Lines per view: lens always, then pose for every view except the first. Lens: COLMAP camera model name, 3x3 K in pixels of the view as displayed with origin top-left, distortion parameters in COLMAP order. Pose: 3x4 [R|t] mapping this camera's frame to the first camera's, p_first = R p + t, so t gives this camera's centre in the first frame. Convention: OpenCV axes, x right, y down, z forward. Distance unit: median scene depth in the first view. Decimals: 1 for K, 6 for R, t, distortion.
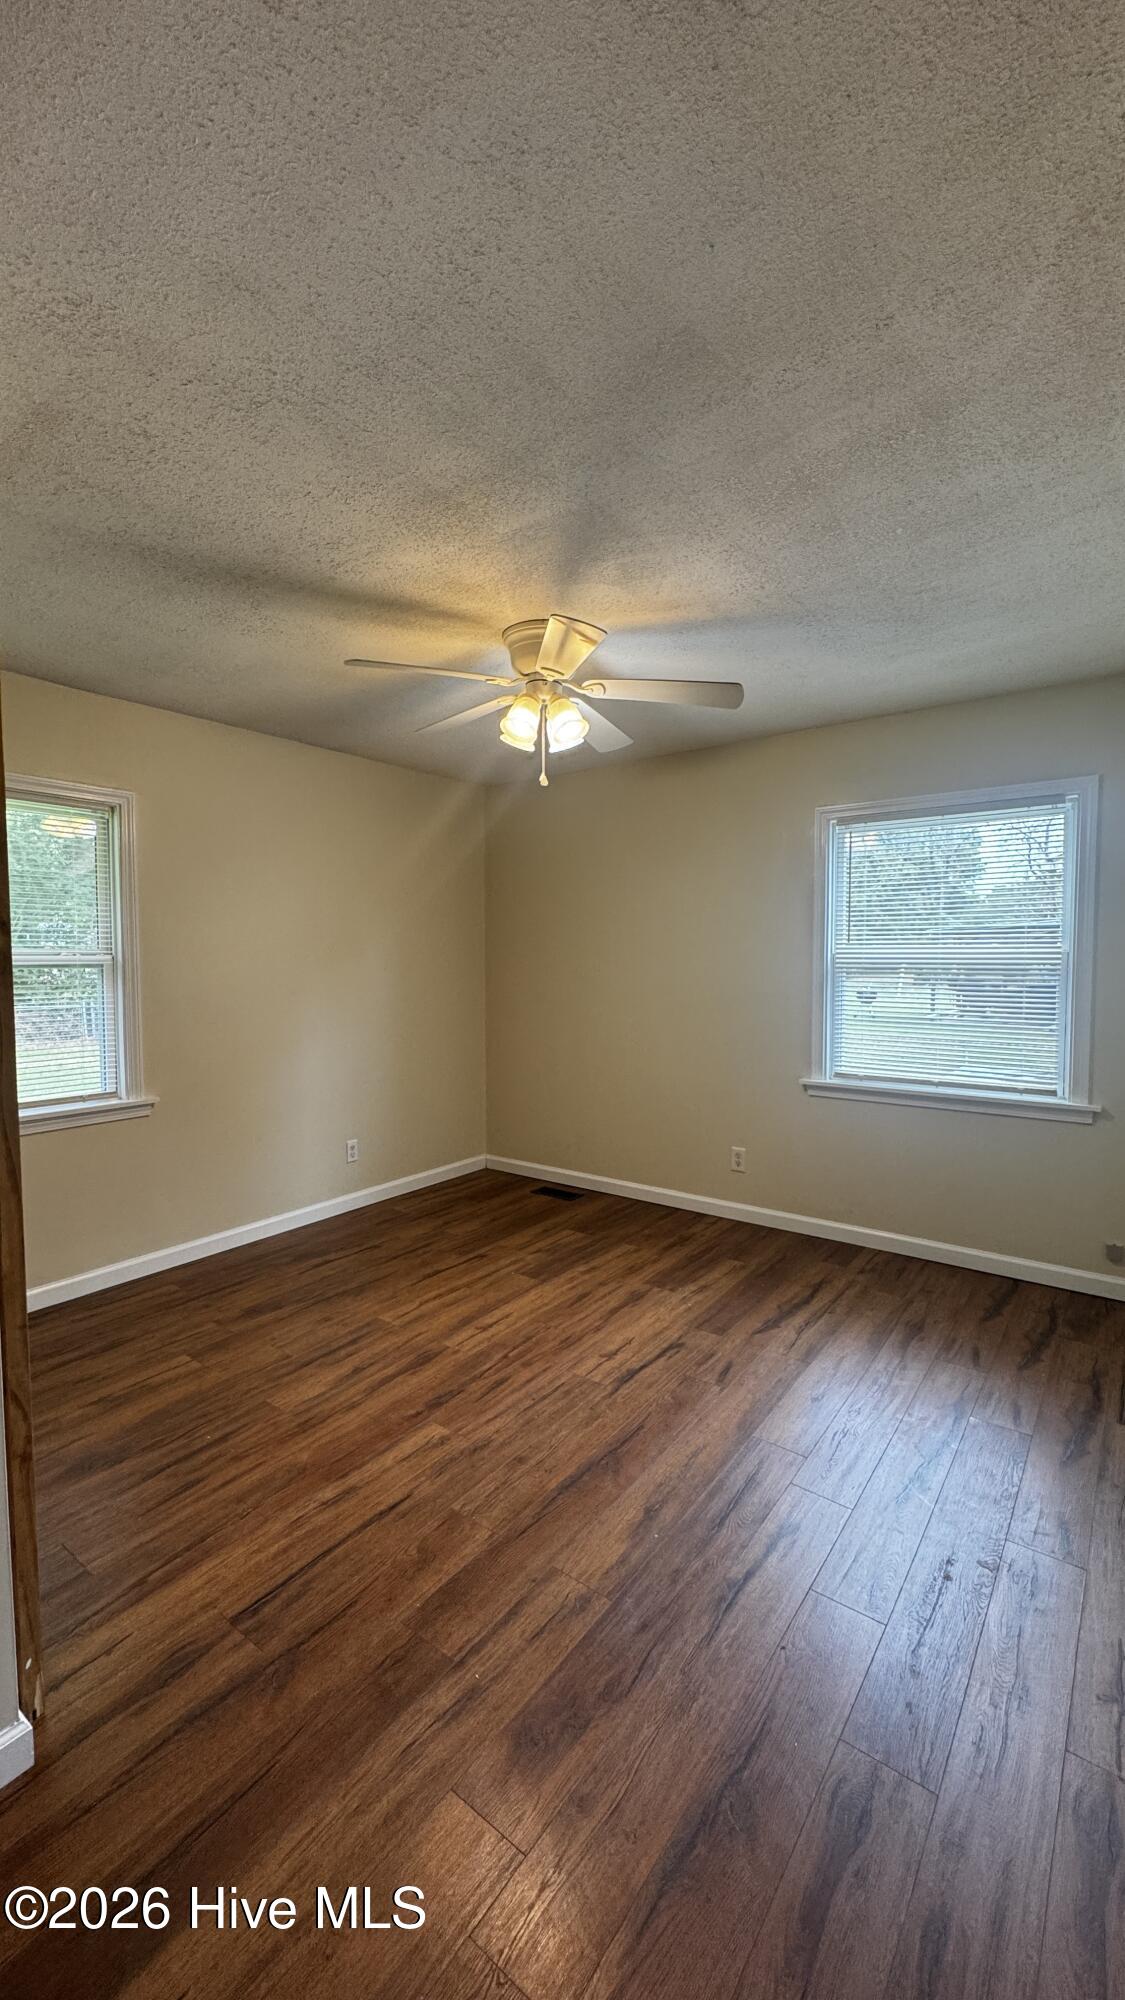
lens RADIAL K [[798.3, 0, 566.8], [0, 798.3, 1000.2], [0, 0, 1]] dist [-0.003250, 0.000236]
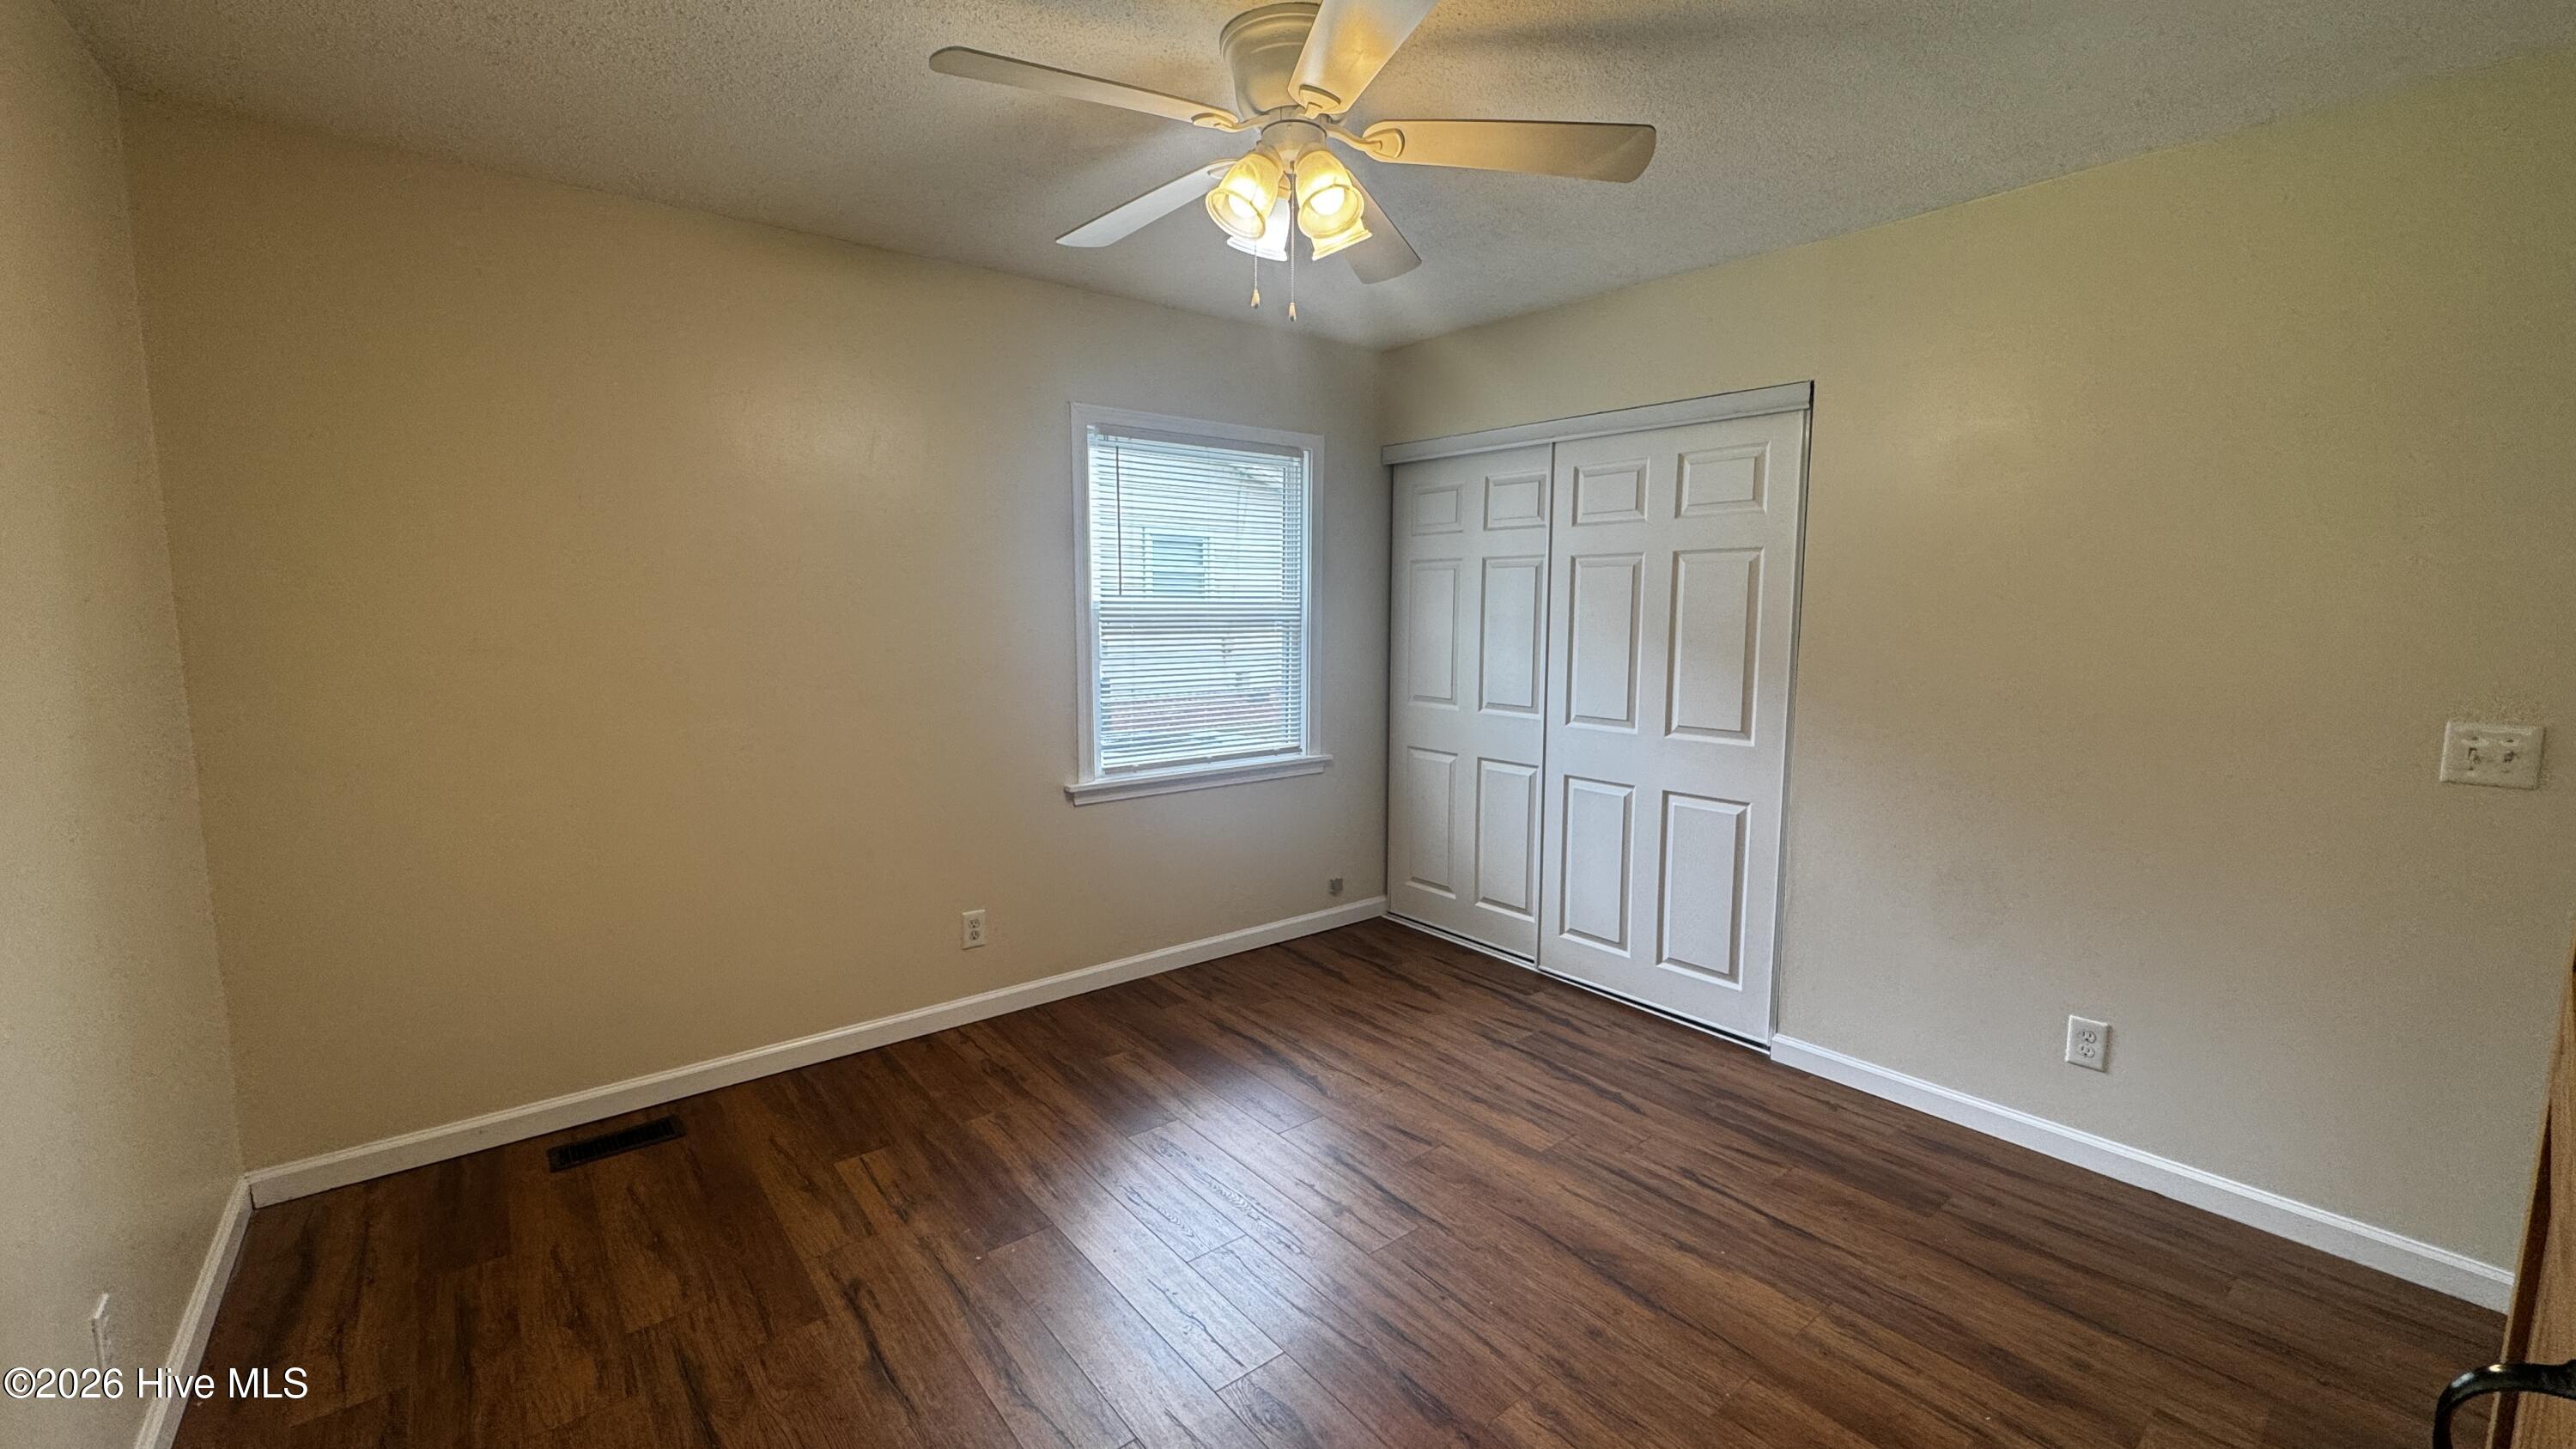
lens RADIAL K [[1028.4, 0, 1281.2], [0, 1028.4, 719.6], [0, 0, 1]] dist [-0.003250, 0.000236]
pose [[0.251992, -0.106828, 0.961815, -0.677541], [0.048943, 0.994023, 0.097583, -0.050690], [-0.966491, 0.022485, 0.255714, 0.728782]]
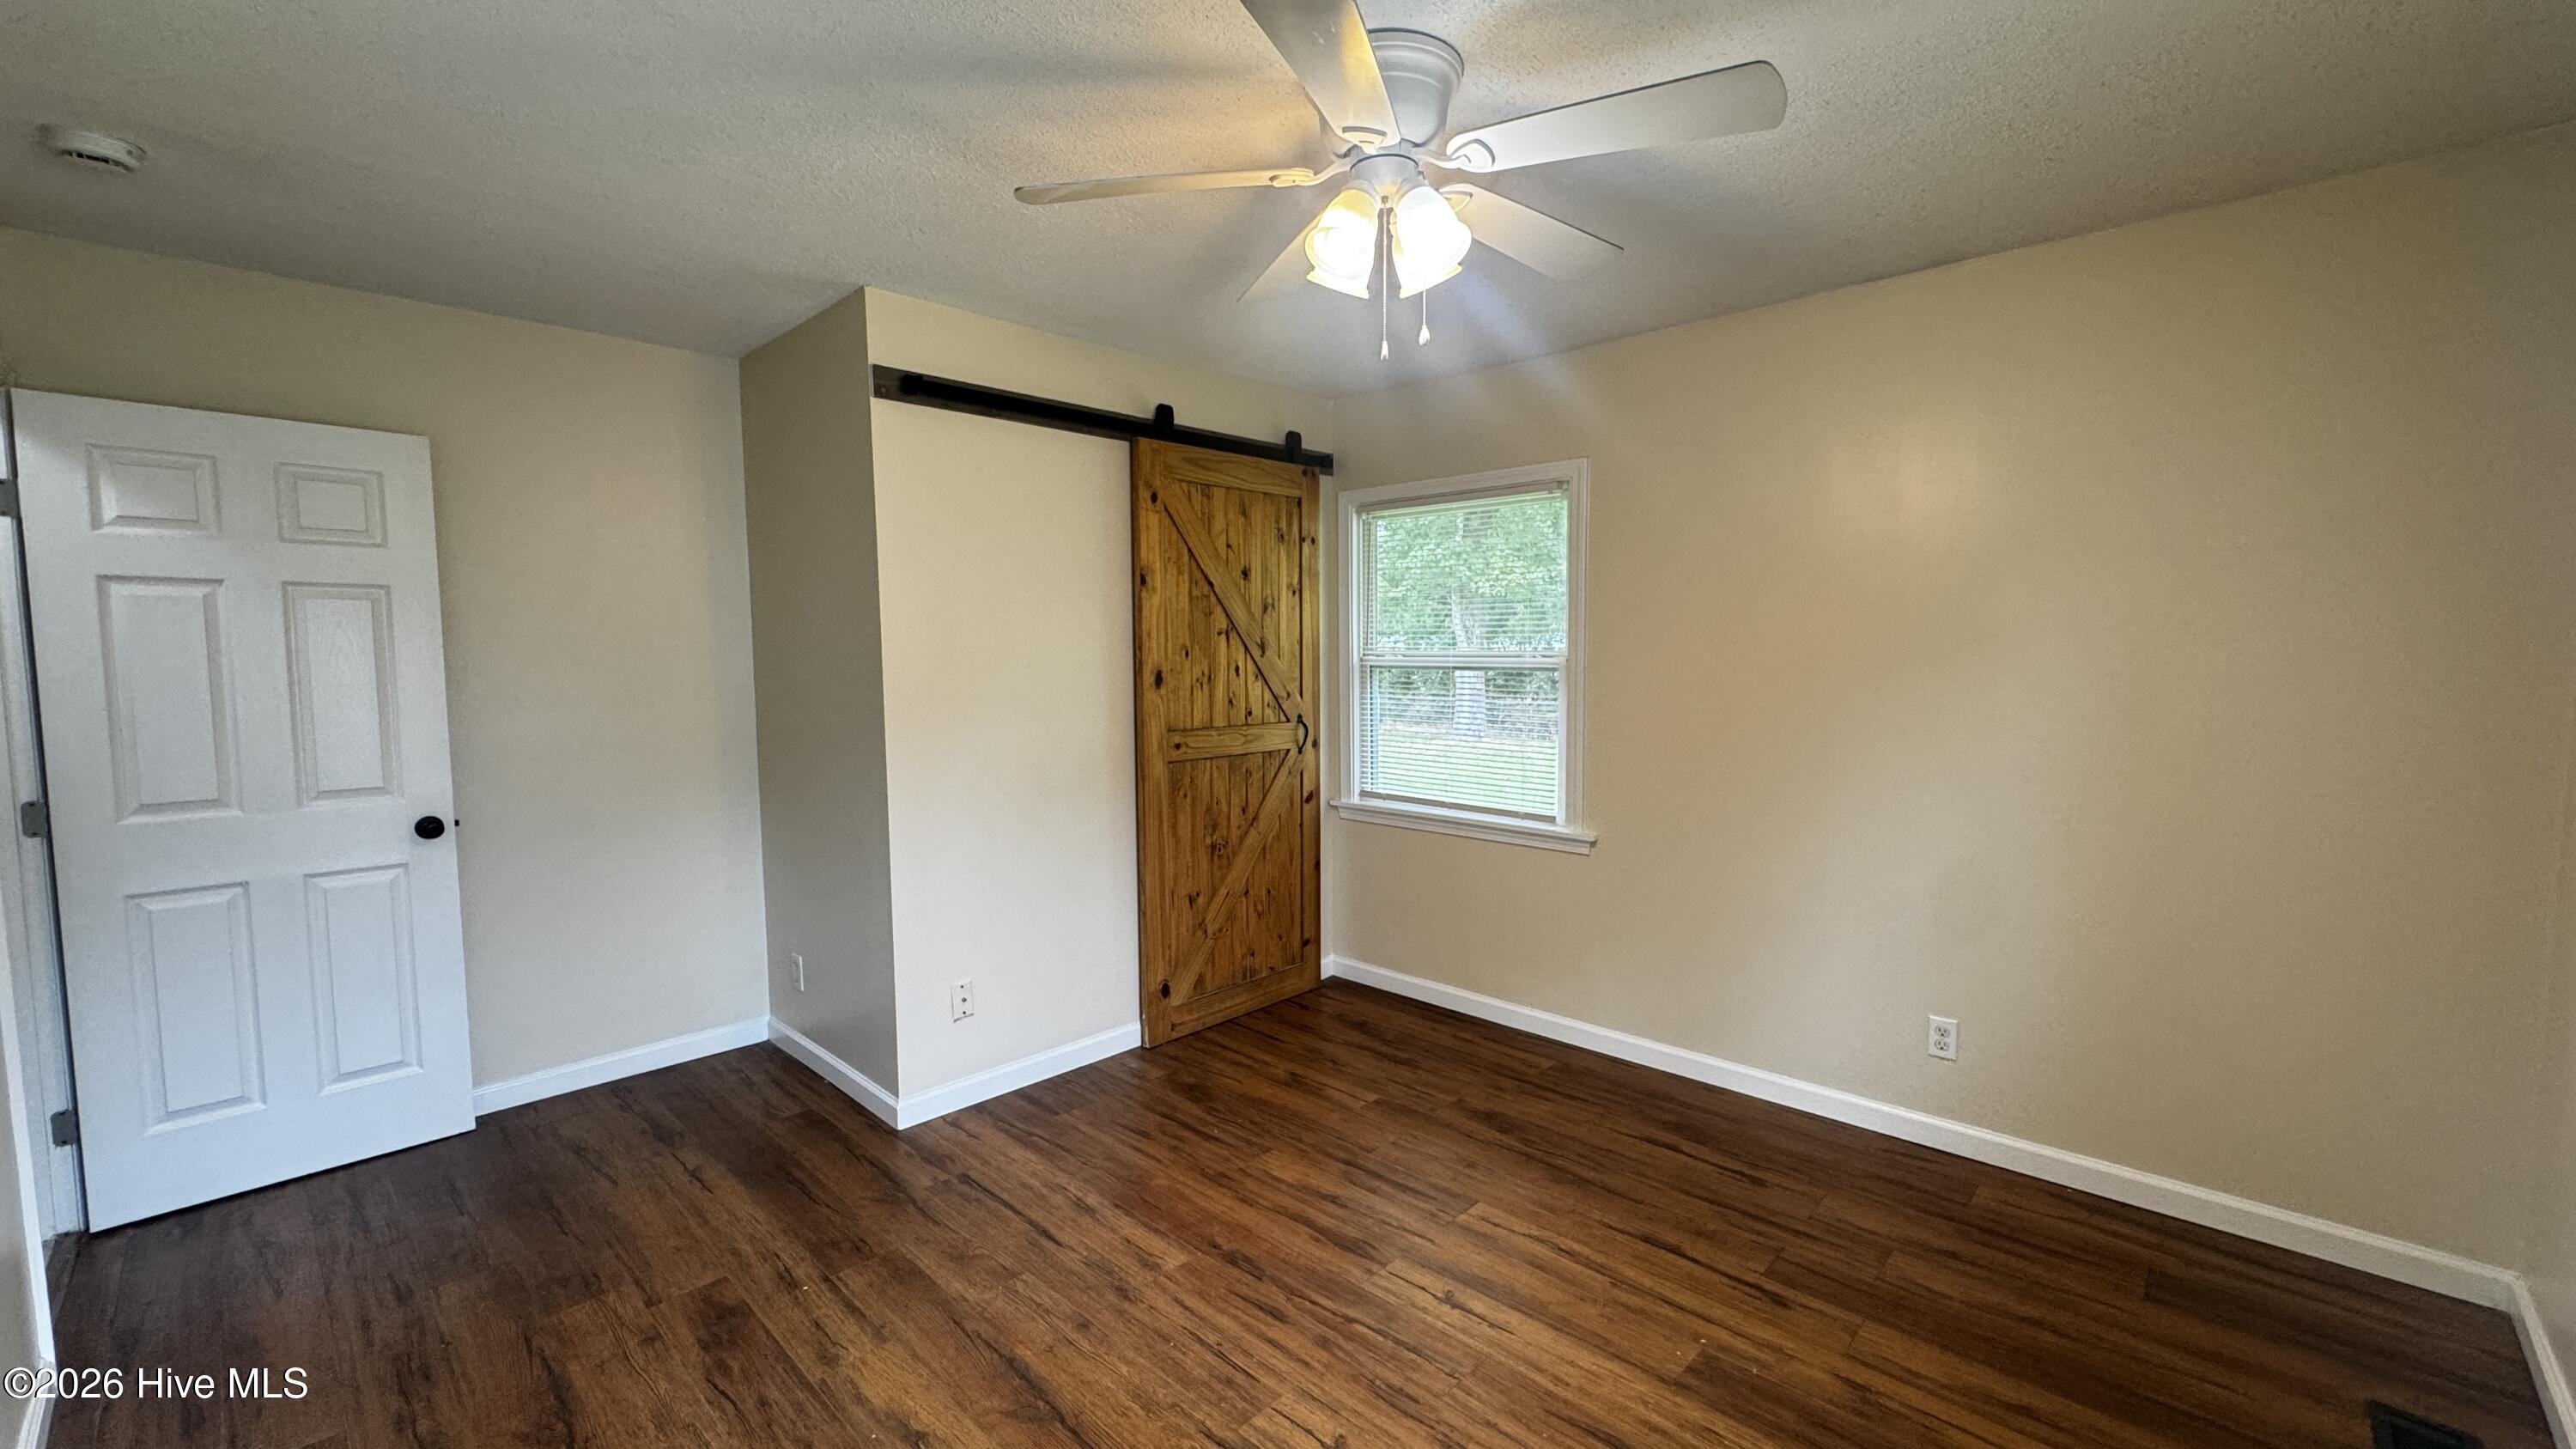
lens RADIAL K [[1028.4, 0, 1272.8], [0, 1028.4, 720.1], [0, 0, 1]] dist [-0.003250, 0.000236]
pose [[-0.134062, 0.072457, -0.988320, 0.609167], [-0.049080, 0.995614, 0.079649, -0.066909], [0.989757, 0.059185, -0.129918, 0.907918]]
